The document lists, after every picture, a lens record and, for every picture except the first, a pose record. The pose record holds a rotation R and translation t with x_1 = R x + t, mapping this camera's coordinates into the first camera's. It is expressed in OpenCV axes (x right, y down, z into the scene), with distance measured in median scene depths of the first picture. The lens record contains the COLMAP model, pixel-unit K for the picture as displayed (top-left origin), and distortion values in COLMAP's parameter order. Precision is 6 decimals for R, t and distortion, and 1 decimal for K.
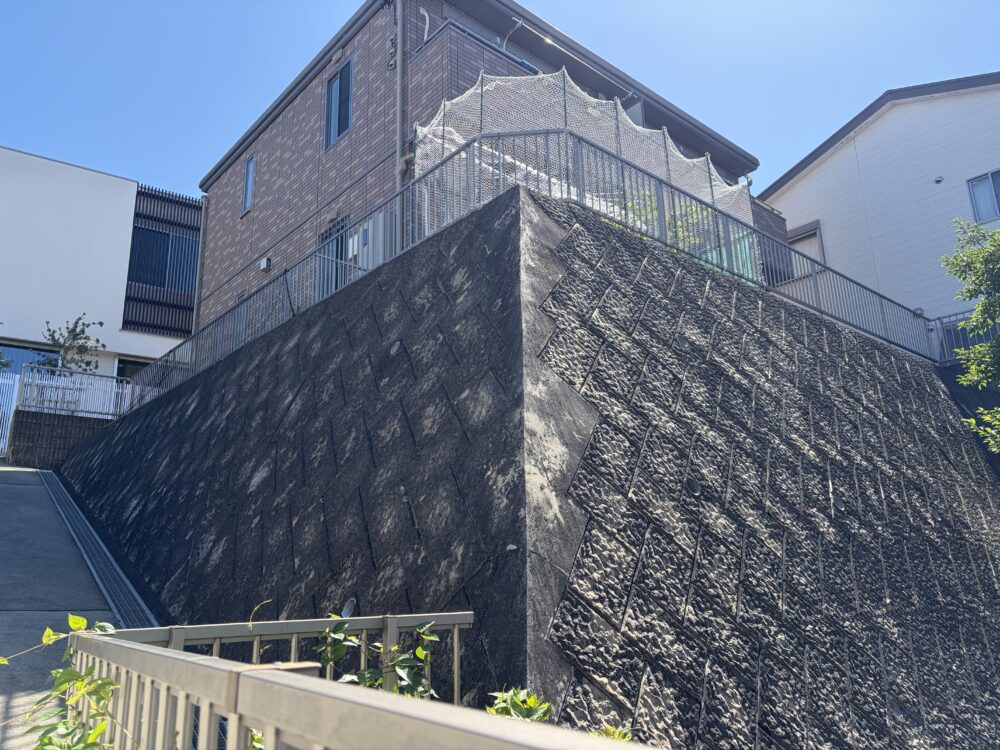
lens RADIAL K [[742.4, 0, 501.4], [0, 742.4, 375.8], [0, 0, 1]] dist [0.051387, -0.003919]
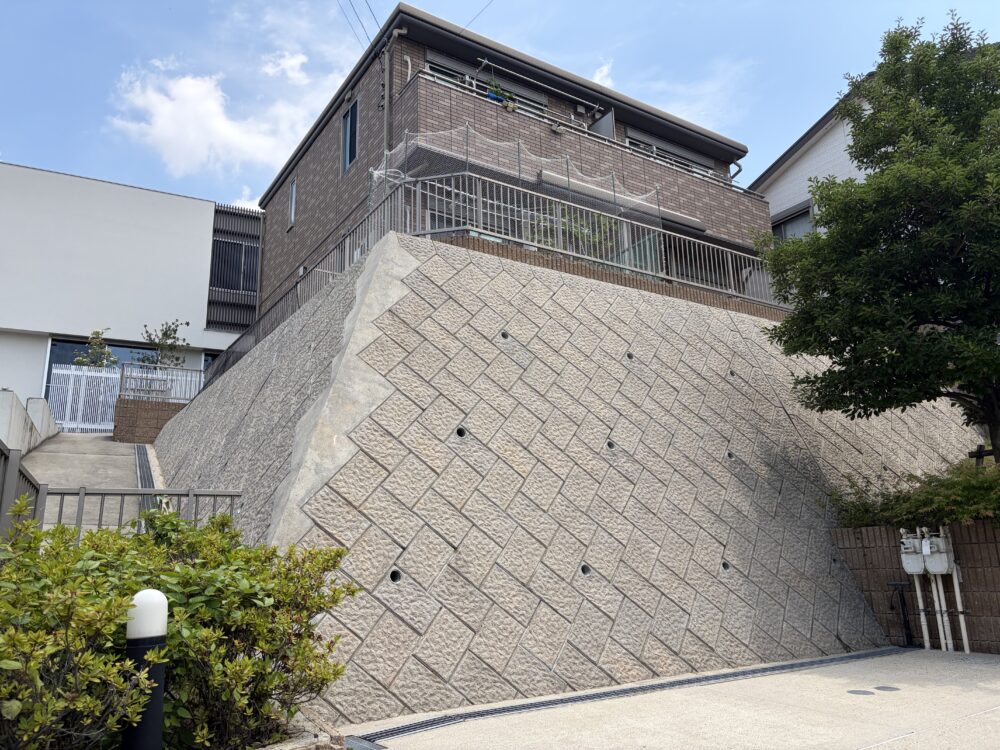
lens RADIAL K [[742.4, 0, 498.0], [0, 742.4, 373.8], [0, 0, 1]] dist [0.051387, -0.003919]
pose [[0.989662, -0.032298, -0.139738, 0.133637], [0.036023, 0.999058, 0.024205, -0.002695], [0.138825, -0.028988, 0.989893, -0.126568]]
